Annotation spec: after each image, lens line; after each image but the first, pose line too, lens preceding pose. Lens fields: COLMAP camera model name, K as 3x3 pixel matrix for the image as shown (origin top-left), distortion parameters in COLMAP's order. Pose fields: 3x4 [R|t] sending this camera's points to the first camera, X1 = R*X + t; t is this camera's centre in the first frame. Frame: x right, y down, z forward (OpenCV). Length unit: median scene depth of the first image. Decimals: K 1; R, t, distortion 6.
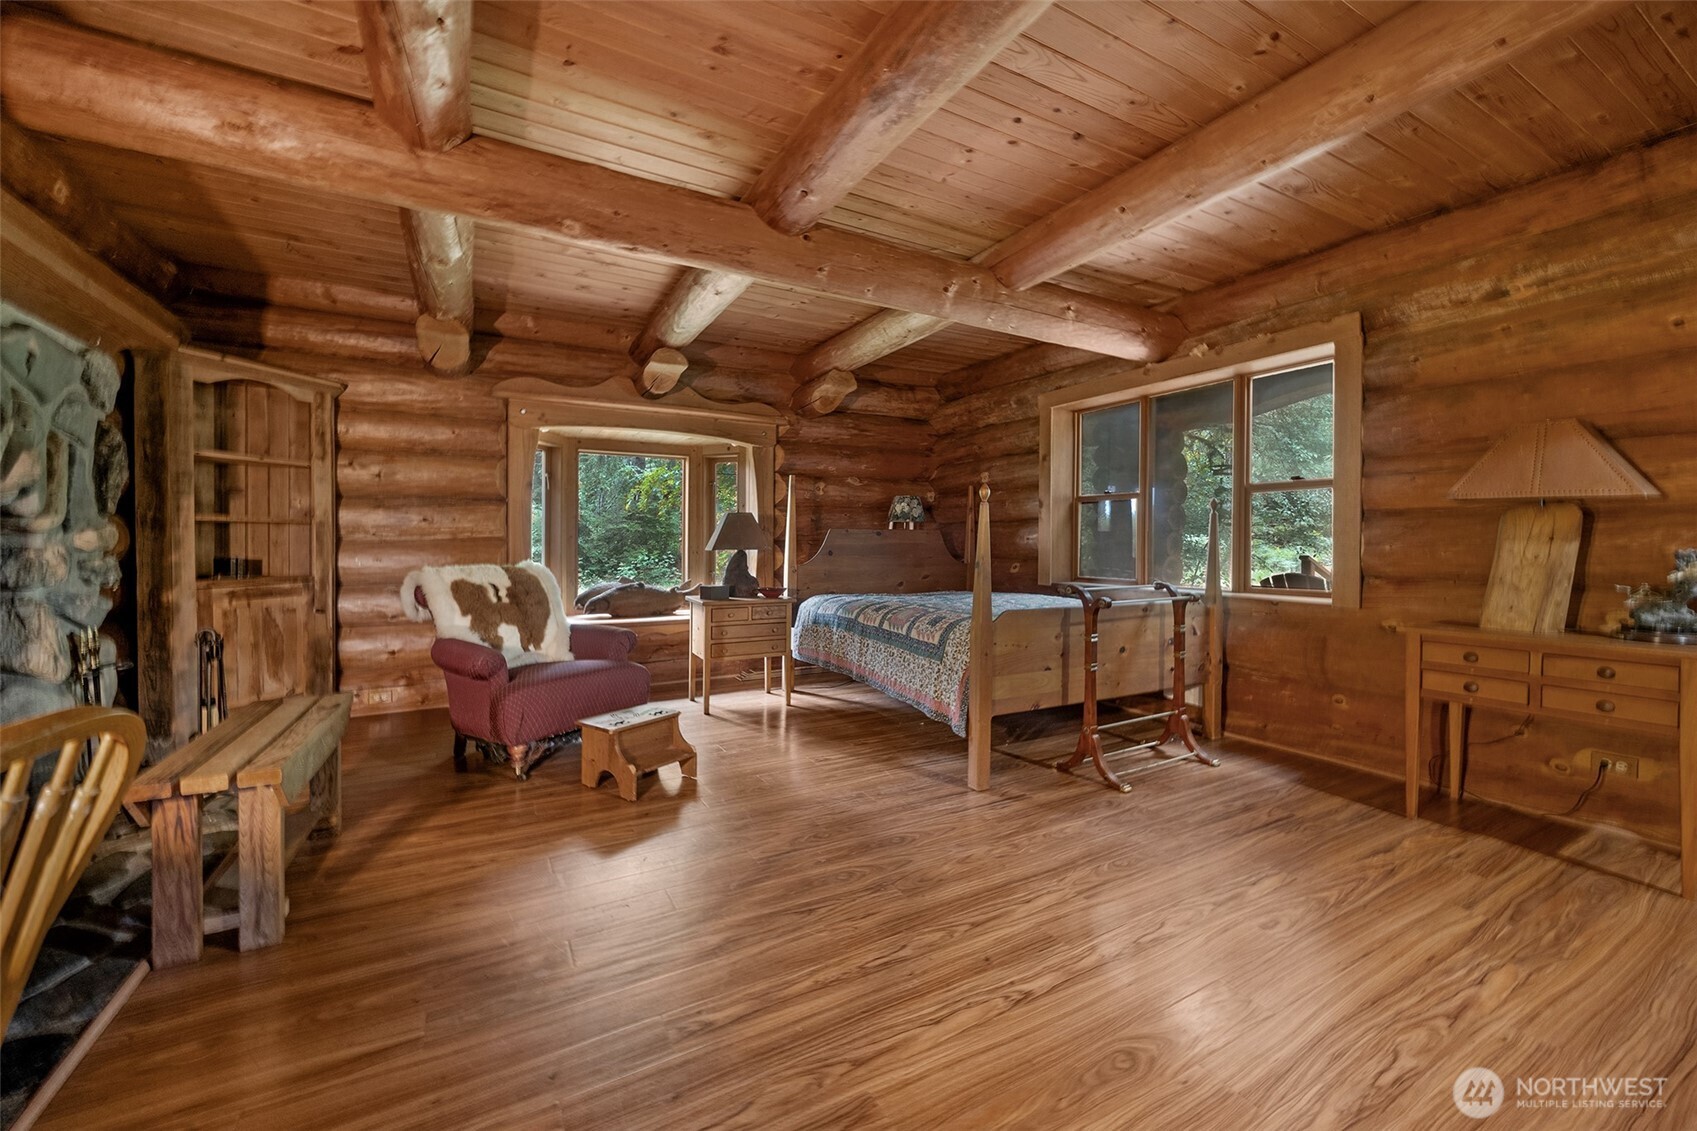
lens RADIAL K [[673.5, 0, 829.9], [0, 673.5, 549.1], [0, 0, 1]] dist [-0.002664, -0.000490]
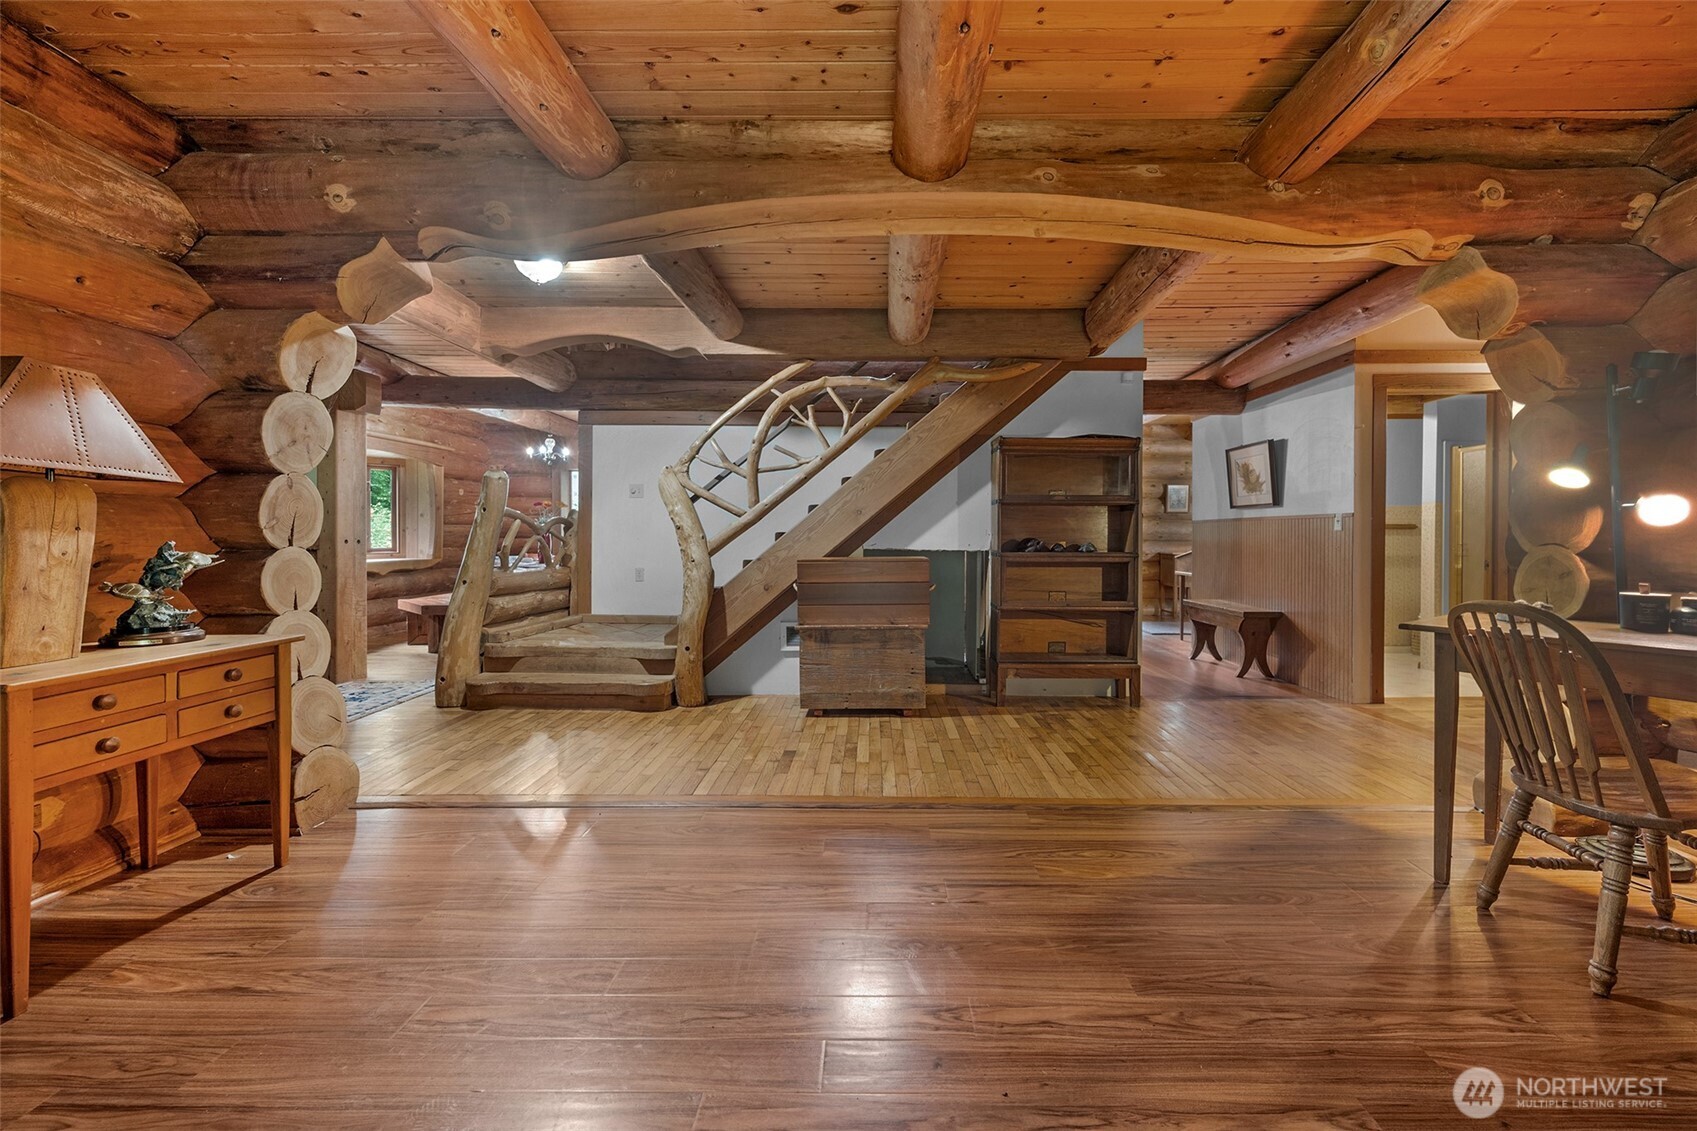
lens RADIAL K [[673.5, 0, 871.7], [0, 673.5, 537.5], [0, 0, 1]] dist [-0.002664, -0.000490]
pose [[-0.876711, -0.006089, 0.480980, -0.038979], [-0.001462, 0.999949, 0.009995, -0.009972], [-0.481016, 0.008060, -0.876675, 0.888980]]
